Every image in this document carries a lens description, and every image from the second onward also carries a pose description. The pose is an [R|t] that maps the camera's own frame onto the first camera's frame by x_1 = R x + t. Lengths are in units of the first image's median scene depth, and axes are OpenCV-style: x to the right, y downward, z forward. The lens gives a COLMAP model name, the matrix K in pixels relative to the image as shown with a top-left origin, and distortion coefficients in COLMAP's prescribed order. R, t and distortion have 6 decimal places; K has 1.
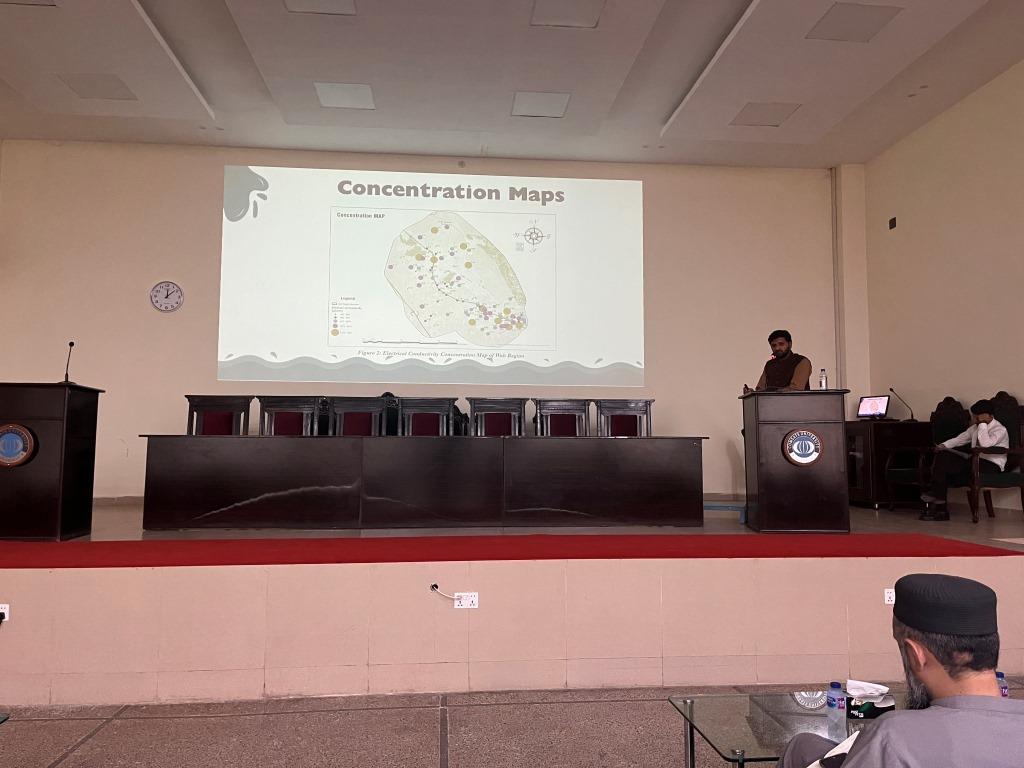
lens RADIAL K [[758.0, 0, 543.2], [0, 758.0, 386.1], [0, 0, 1]] dist [0.085174, -0.097614]
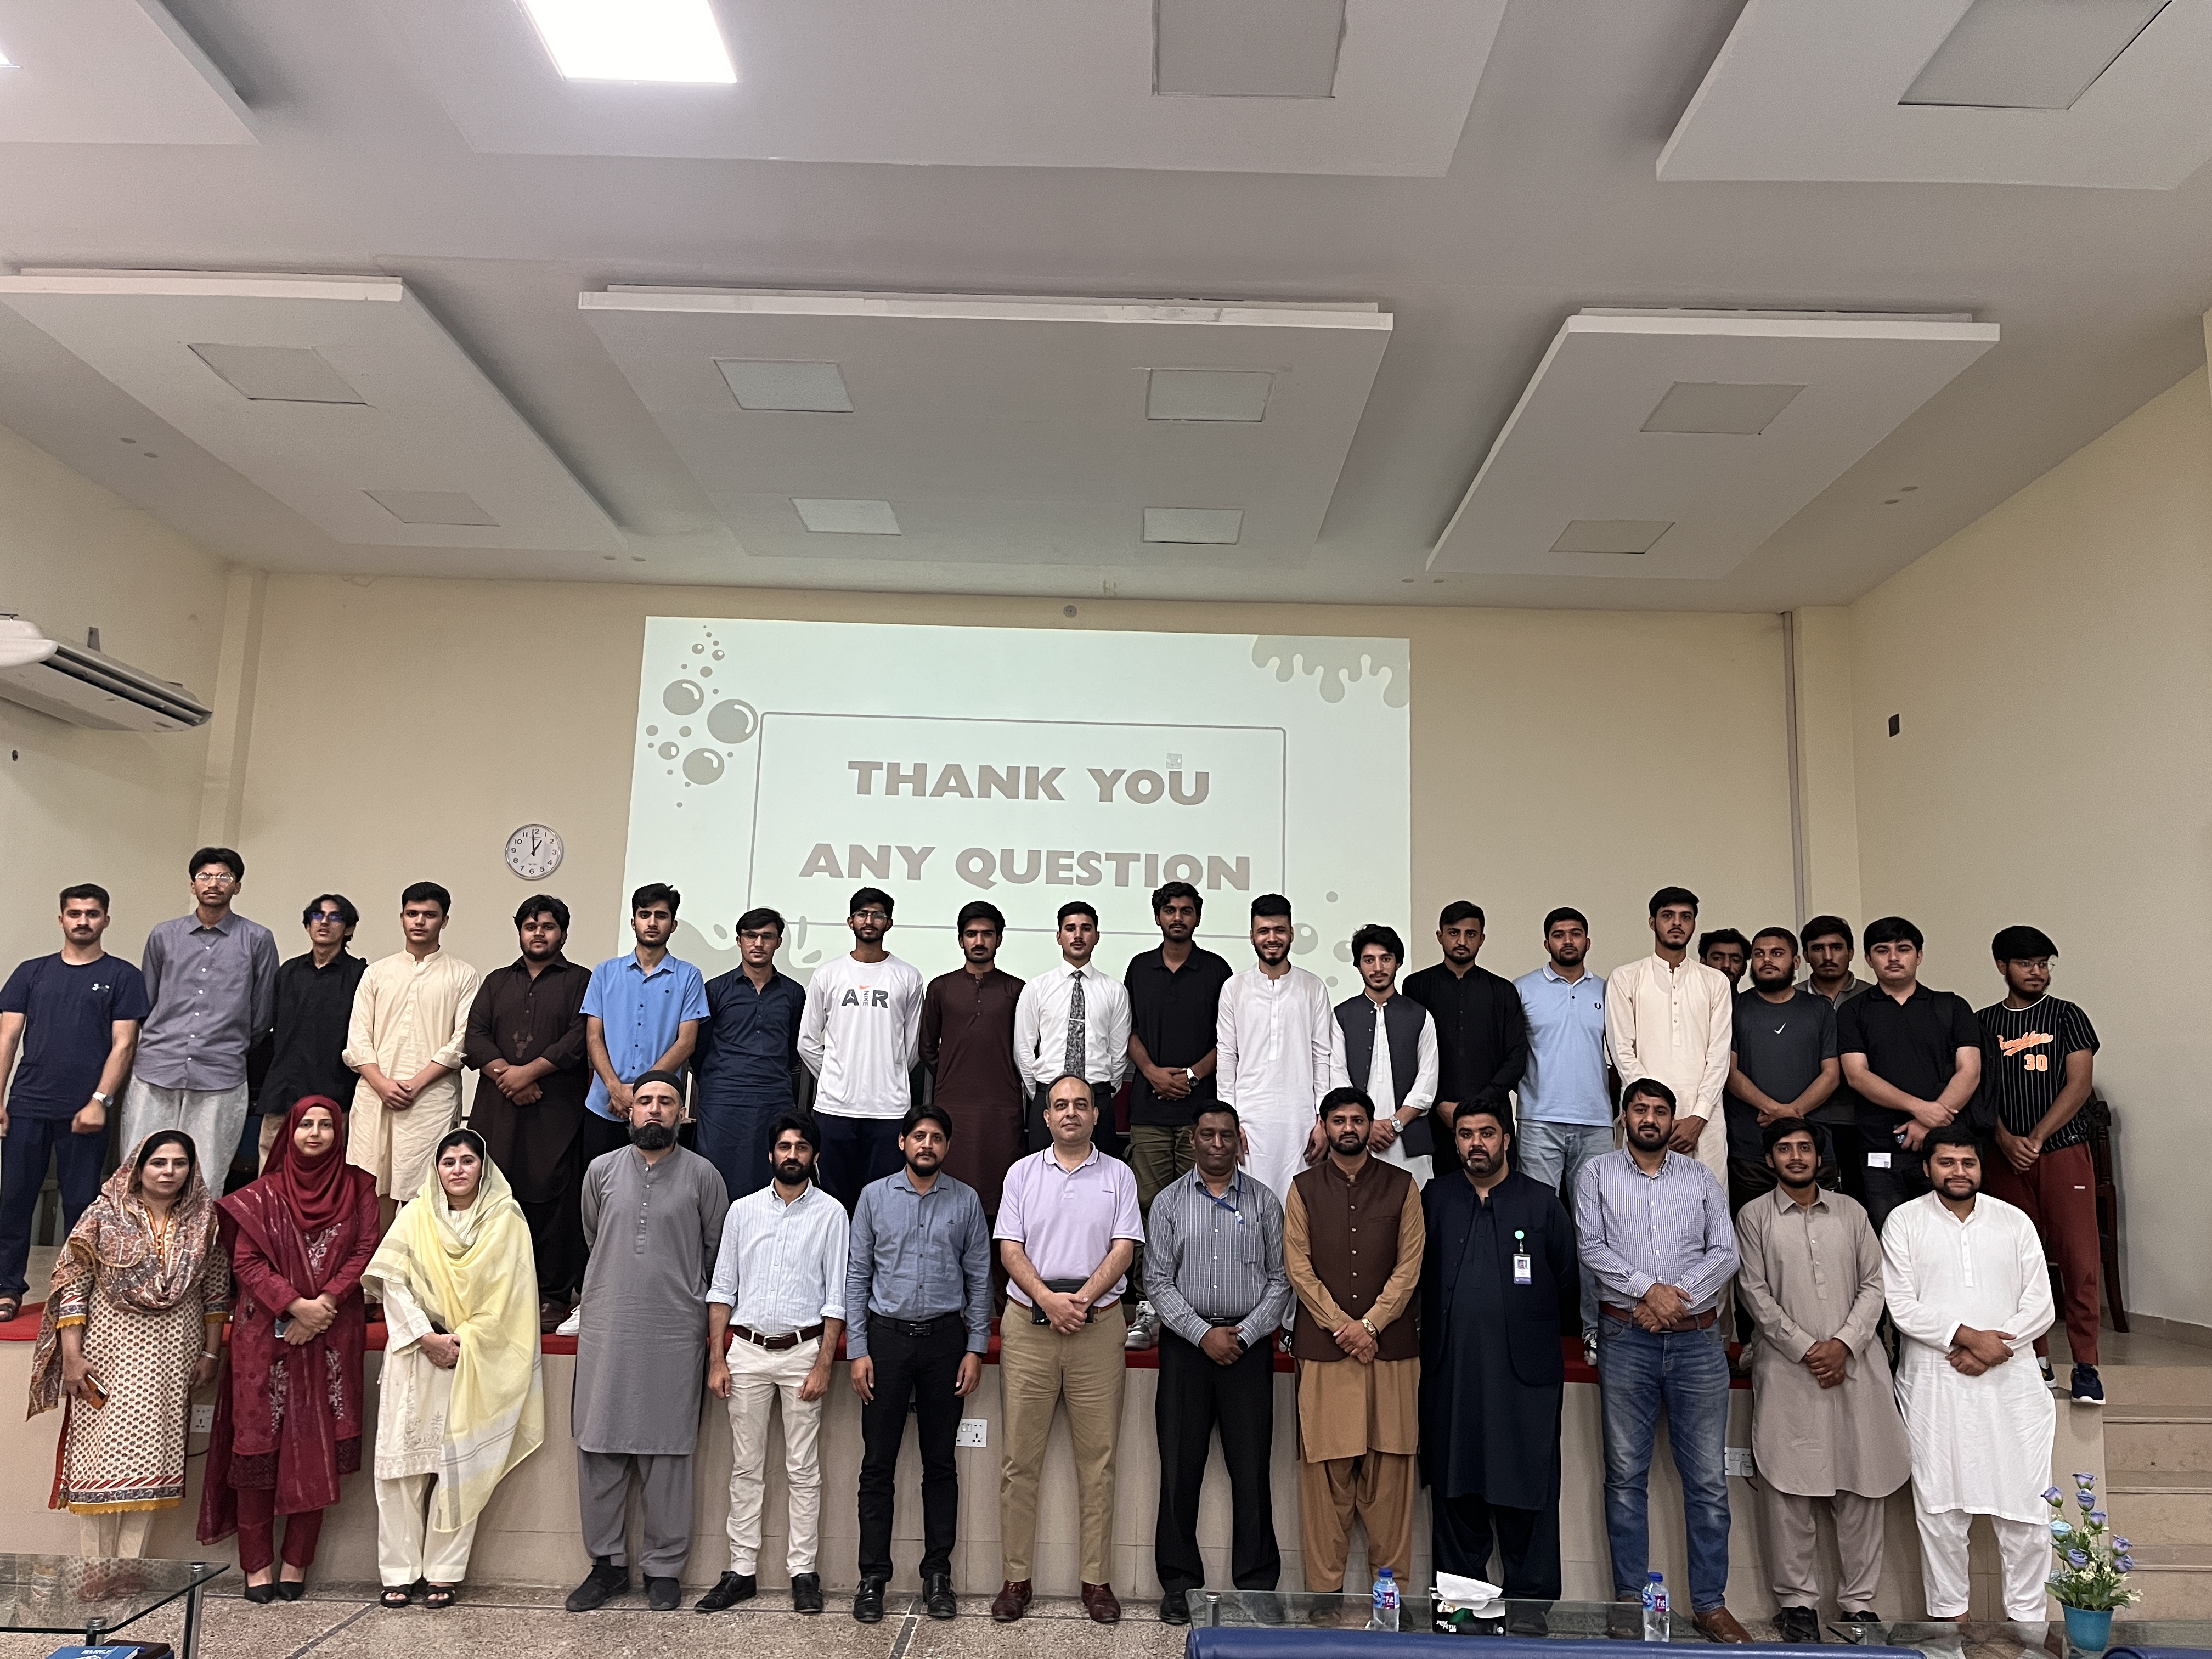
lens RADIAL K [[1637.4, 0, 1173.4], [0, 1637.4, 834.1], [0, 0, 1]] dist [0.085174, -0.097614]
pose [[0.995003, 0.012520, -0.099056, 0.100710], [-0.021116, 0.996052, -0.086218, -0.039713], [0.097585, 0.087879, 0.991340, -0.160106]]
